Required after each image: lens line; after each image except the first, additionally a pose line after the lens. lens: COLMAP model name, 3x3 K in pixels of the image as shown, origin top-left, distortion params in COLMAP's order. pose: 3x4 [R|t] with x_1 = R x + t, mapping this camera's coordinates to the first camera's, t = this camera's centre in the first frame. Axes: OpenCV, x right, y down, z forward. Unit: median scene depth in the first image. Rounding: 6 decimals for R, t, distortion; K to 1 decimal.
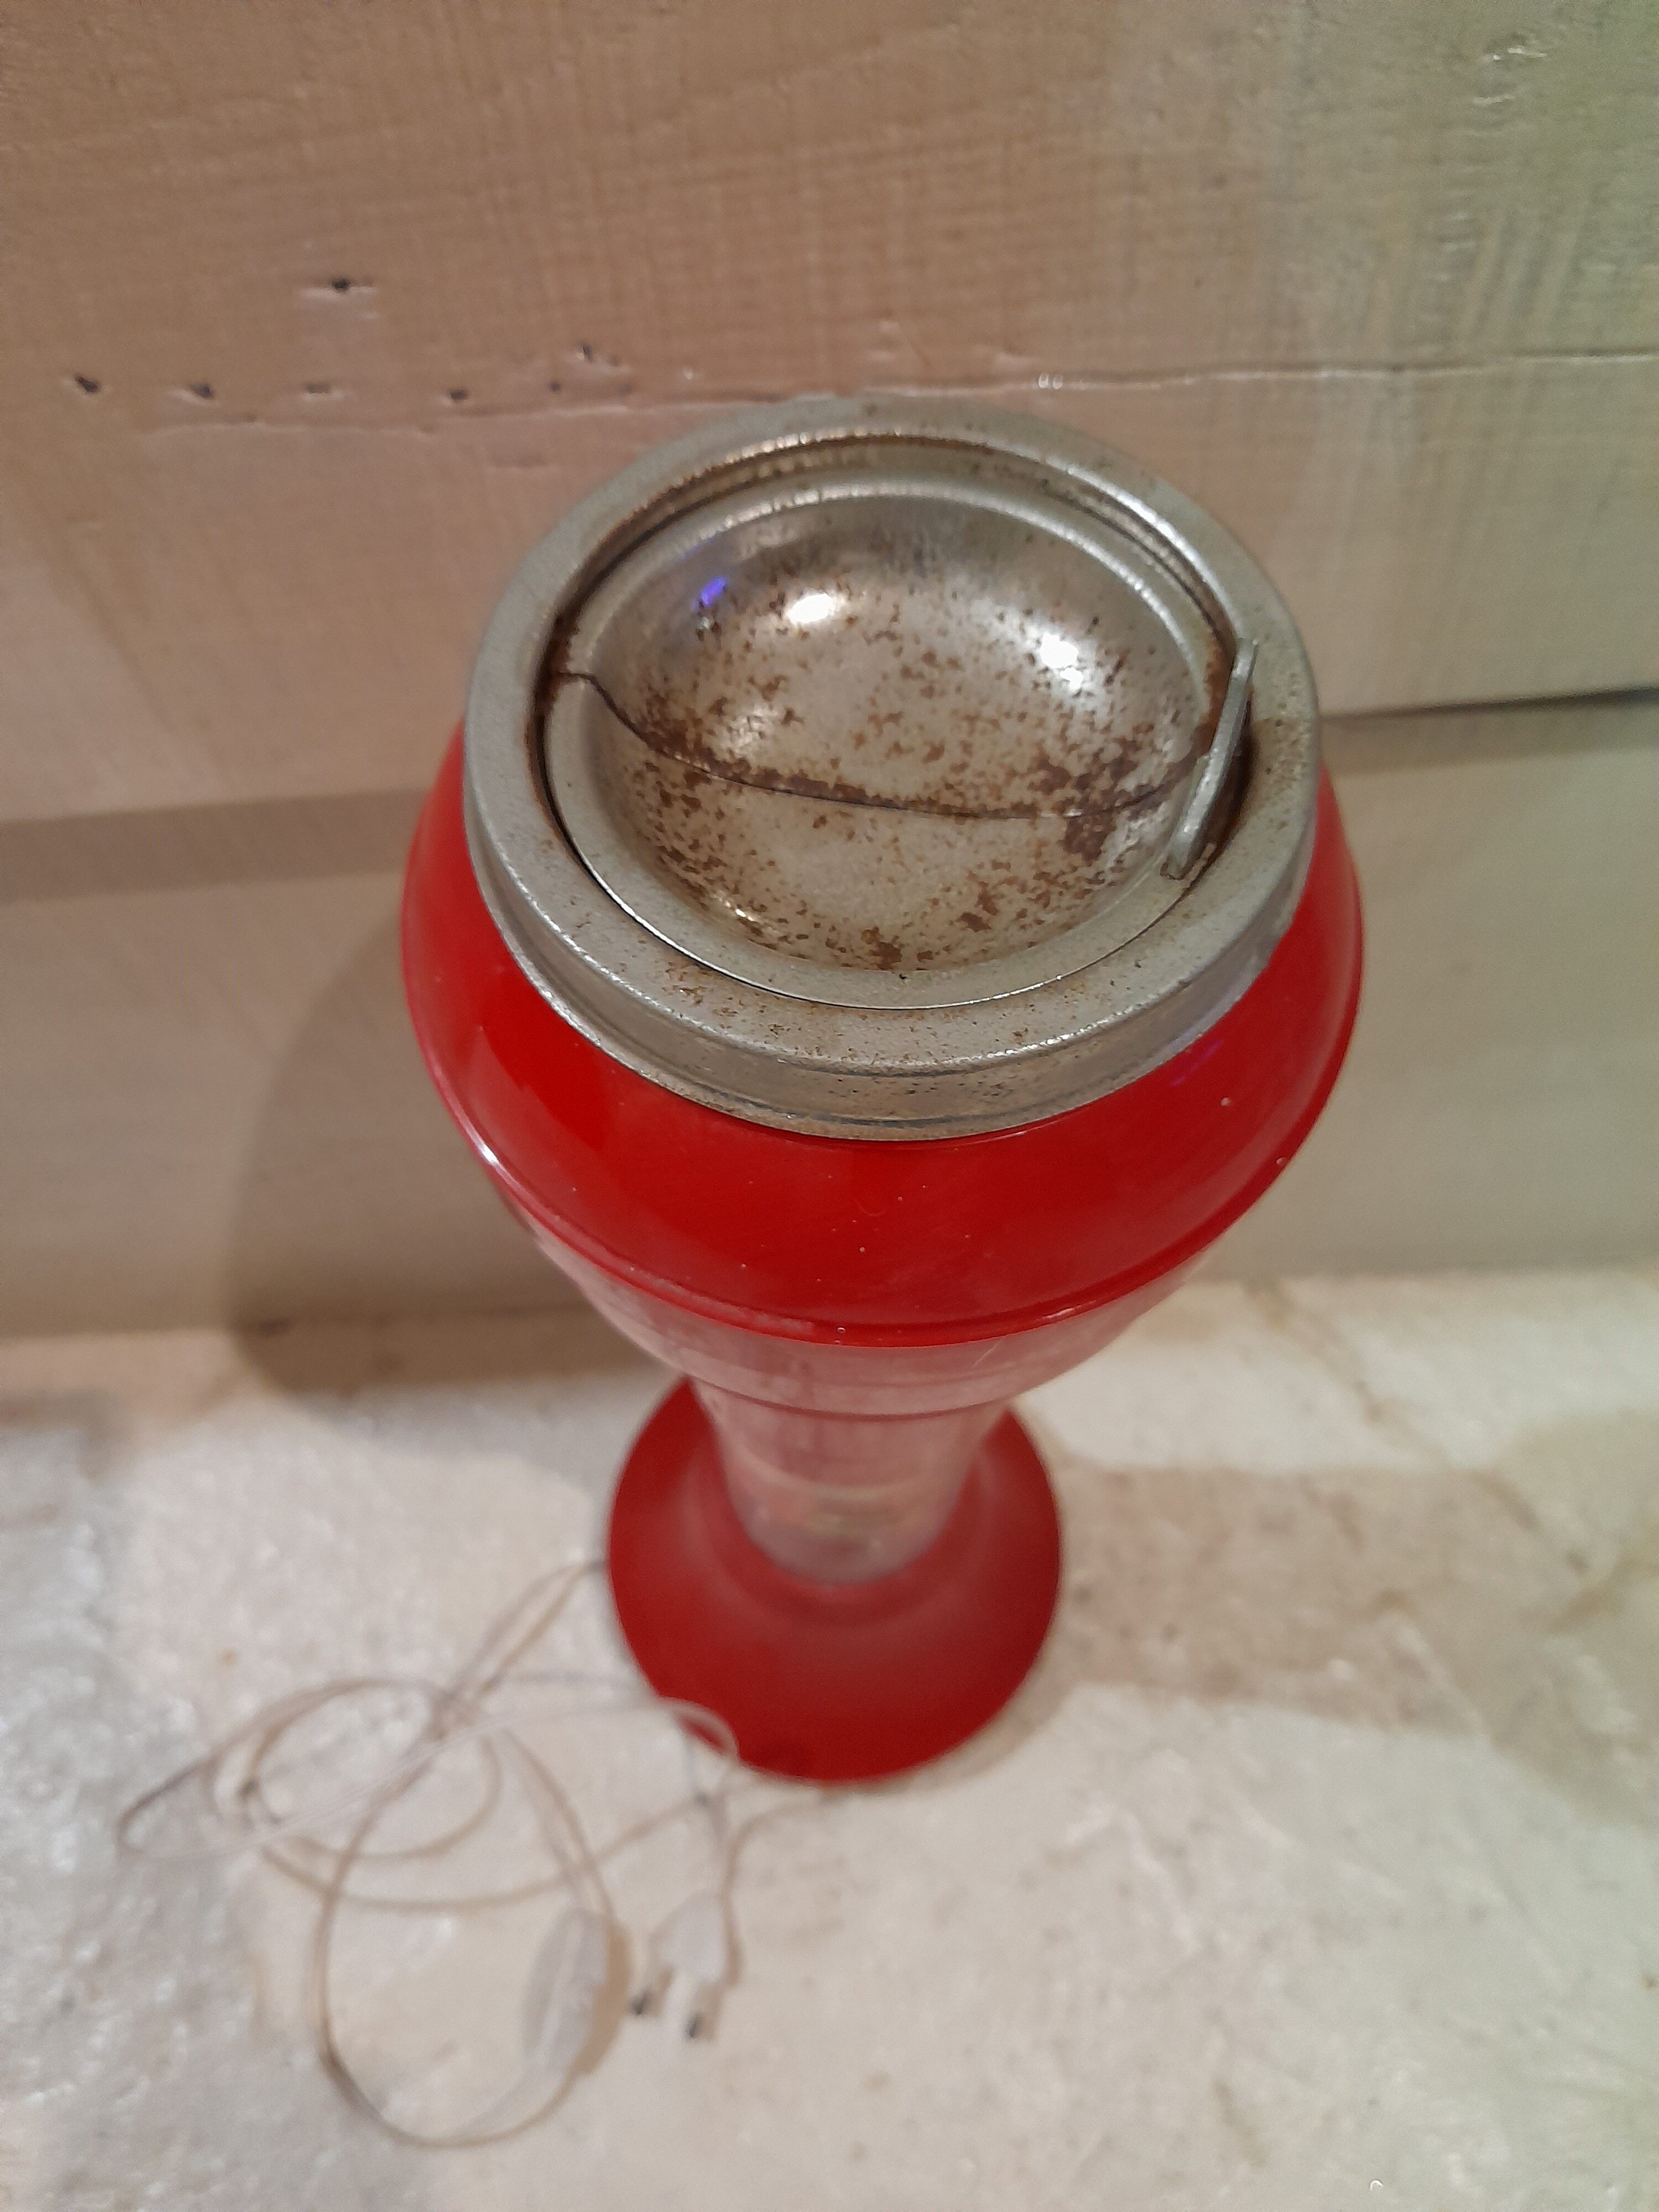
lens RADIAL K [[1654.9, 0, 841.7], [0, 1654.9, 1113.8], [0, 0, 1]] dist [0.025747, -0.039245]
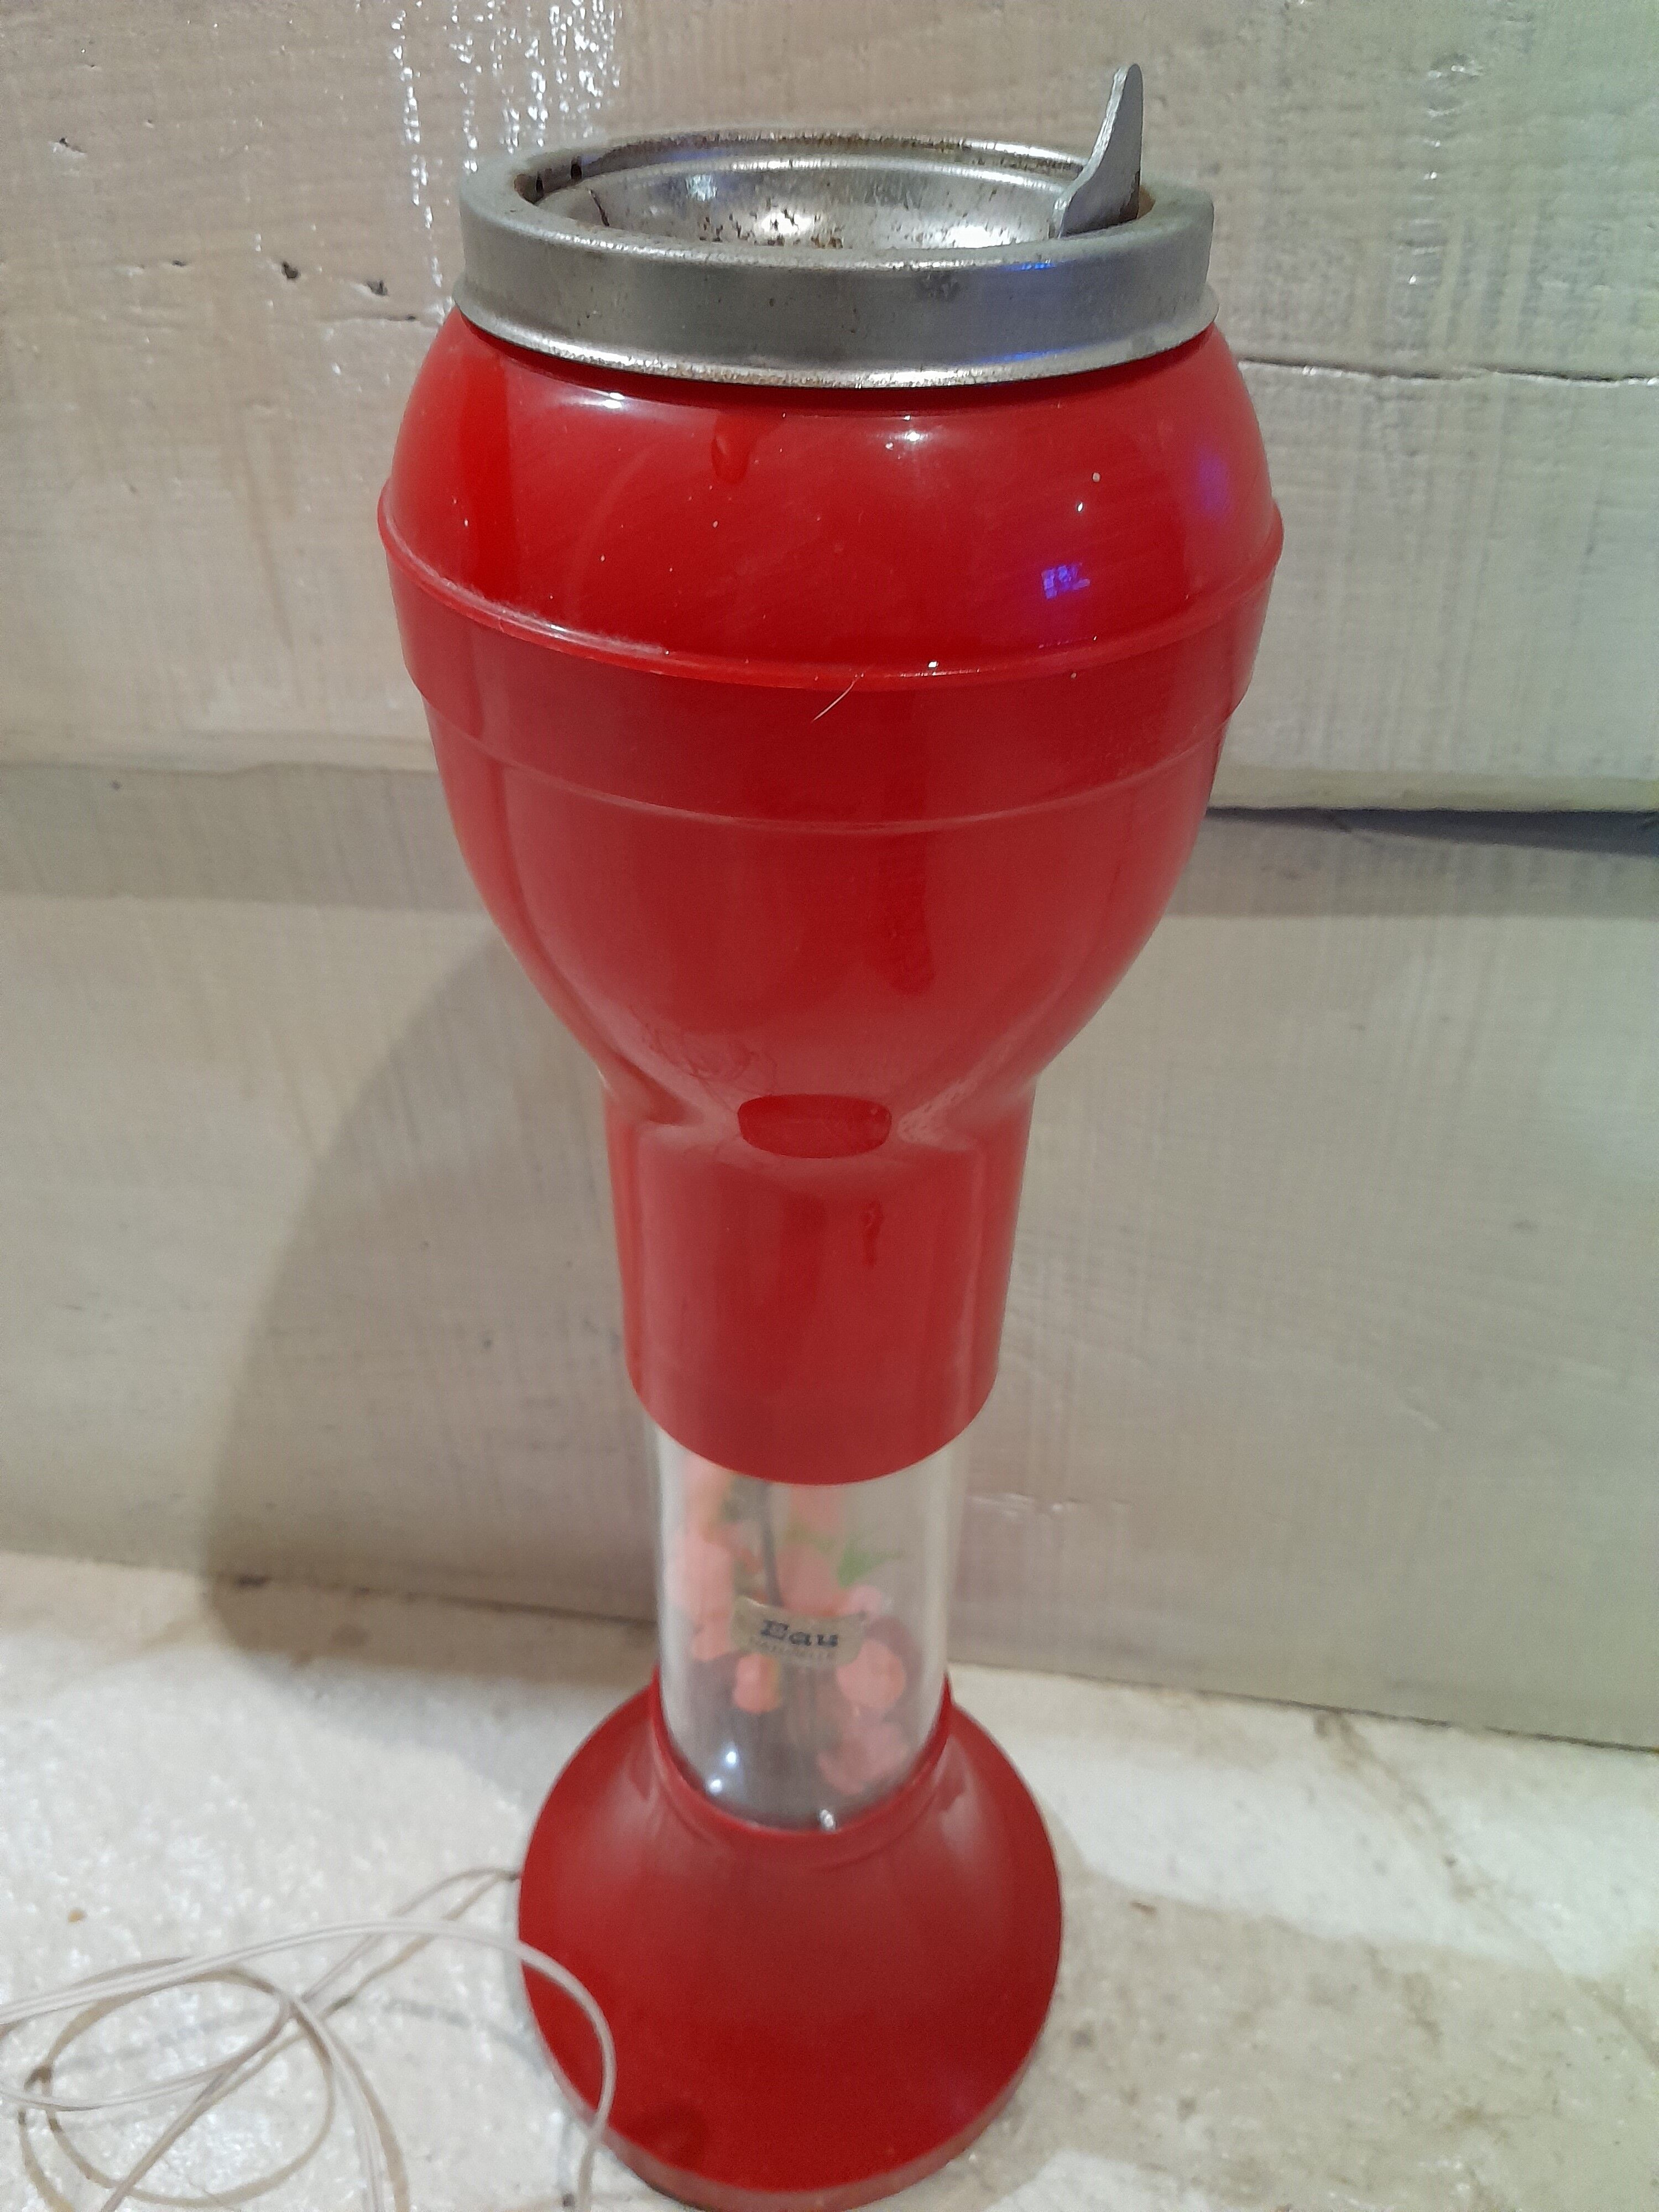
lens RADIAL K [[1654.9, 0, 840.1], [0, 1654.9, 1127.4], [0, 0, 1]] dist [0.025747, -0.039245]
pose [[0.984611, 0.120478, -0.126591, 0.183615], [-0.162509, 0.897629, -0.409699, 0.571027], [0.064273, 0.423967, 0.903394, 0.172300]]
